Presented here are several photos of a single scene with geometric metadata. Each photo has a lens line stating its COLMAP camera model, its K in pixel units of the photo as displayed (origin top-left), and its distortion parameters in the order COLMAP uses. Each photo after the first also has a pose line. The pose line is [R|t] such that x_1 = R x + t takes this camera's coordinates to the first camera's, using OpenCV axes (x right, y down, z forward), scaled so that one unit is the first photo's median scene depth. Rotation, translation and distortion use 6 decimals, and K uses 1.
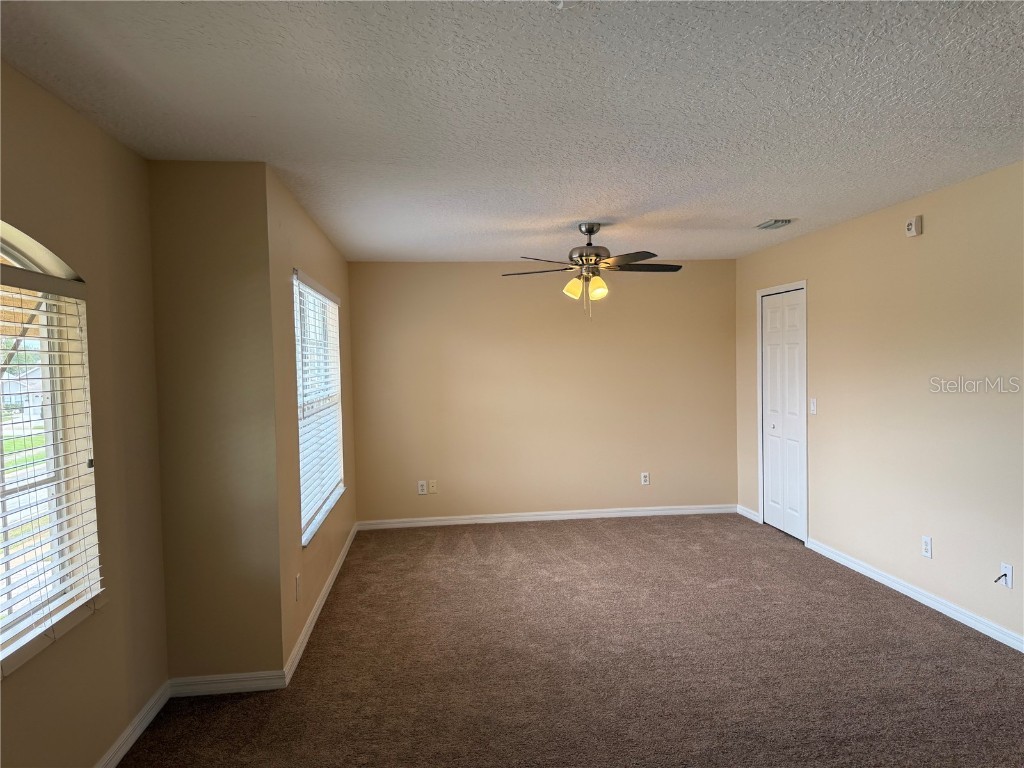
lens RADIAL K [[723.4, 0, 509.2], [0, 723.4, 387.8], [0, 0, 1]] dist [0.078545, -0.098458]
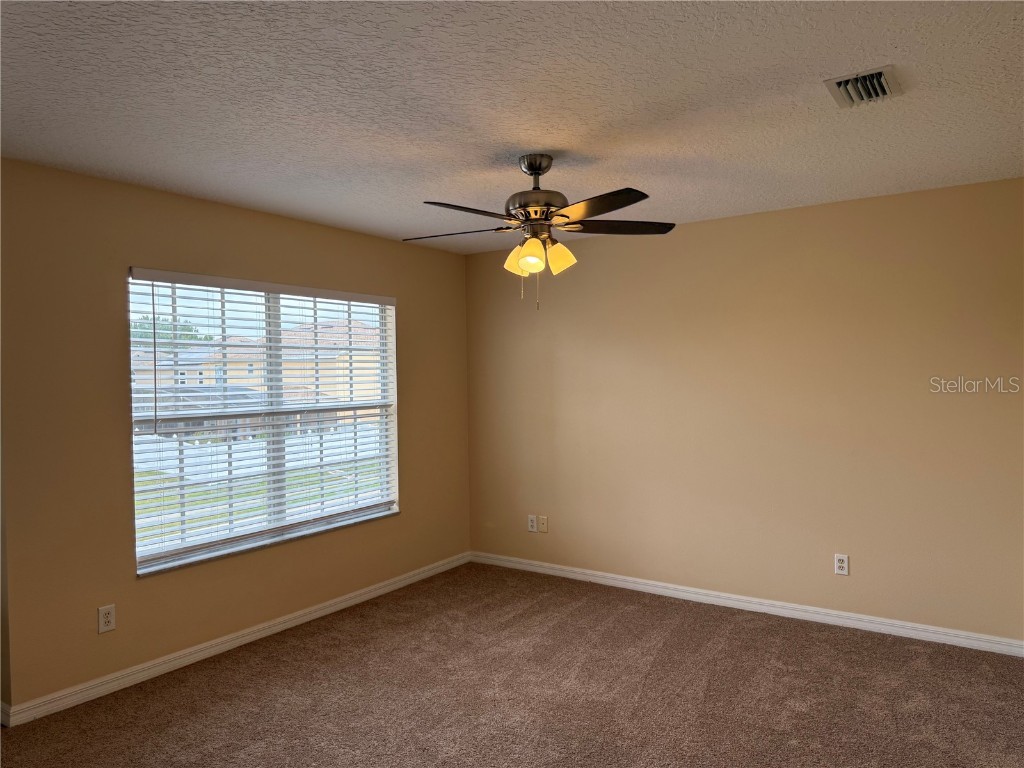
lens RADIAL K [[723.4, 0, 507.7], [0, 723.4, 379.2], [0, 0, 1]] dist [0.078545, -0.098458]
pose [[0.769865, 0.021897, -0.637831, 0.491247], [-0.034158, 0.999392, -0.006919, -0.021891], [0.637292, 0.027114, 0.770146, 0.468545]]
